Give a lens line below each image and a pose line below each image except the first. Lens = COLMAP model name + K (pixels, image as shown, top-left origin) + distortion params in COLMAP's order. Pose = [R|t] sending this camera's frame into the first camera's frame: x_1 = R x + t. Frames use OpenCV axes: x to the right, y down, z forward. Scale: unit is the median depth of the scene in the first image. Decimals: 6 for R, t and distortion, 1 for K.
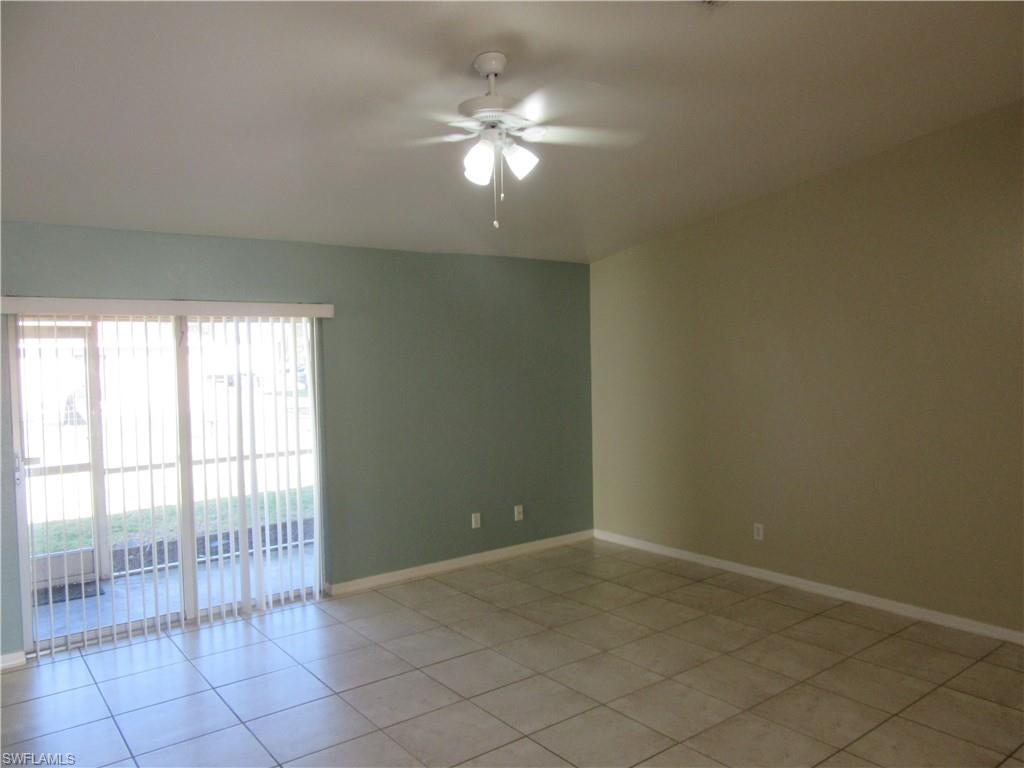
lens RADIAL K [[765.6, 0, 519.4], [0, 765.6, 388.4], [0, 0, 1]] dist [-0.022306, 0.011268]
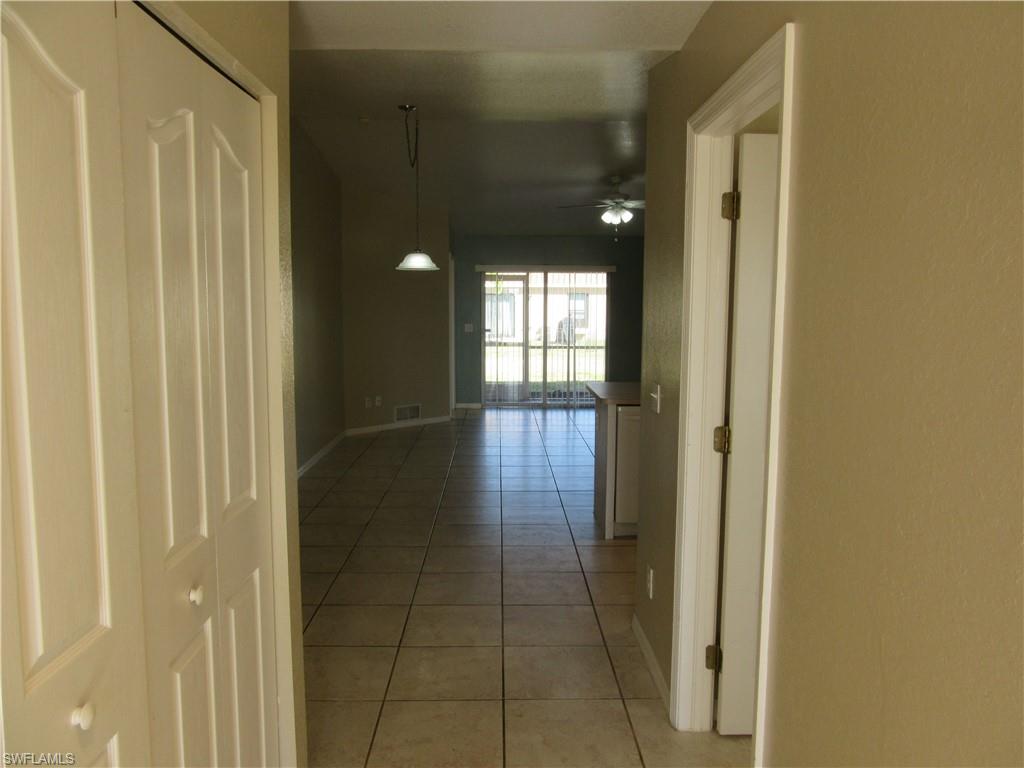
lens RADIAL K [[765.6, 0, 513.4], [0, 765.6, 384.8], [0, 0, 1]] dist [-0.022306, 0.011268]
pose [[0.805733, 0.087294, -0.585811, 0.726203], [-0.048310, 0.995470, 0.081892, 0.050502], [0.590305, -0.037682, 0.806300, -0.782876]]
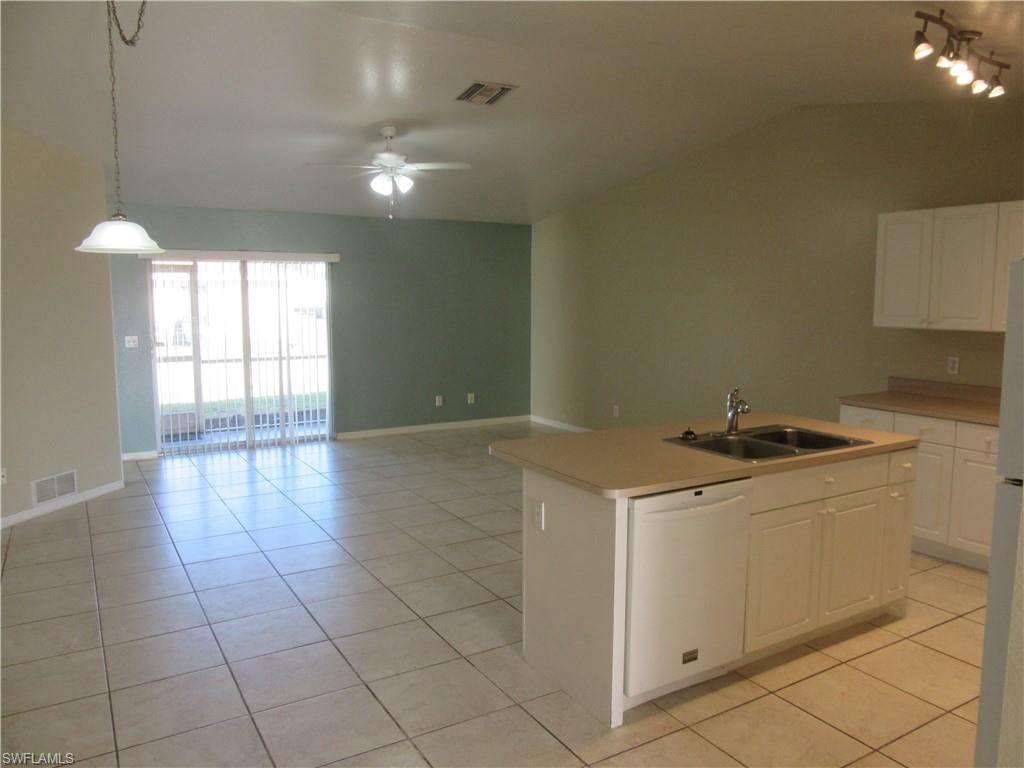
lens RADIAL K [[765.6, 0, 511.6], [0, 765.6, 383.7], [0, 0, 1]] dist [-0.022306, 0.011268]
pose [[0.992351, 0.033498, -0.118817, 0.286705], [-0.025032, 0.997087, 0.072042, 0.032431], [0.120884, -0.068516, 0.990299, -0.497107]]
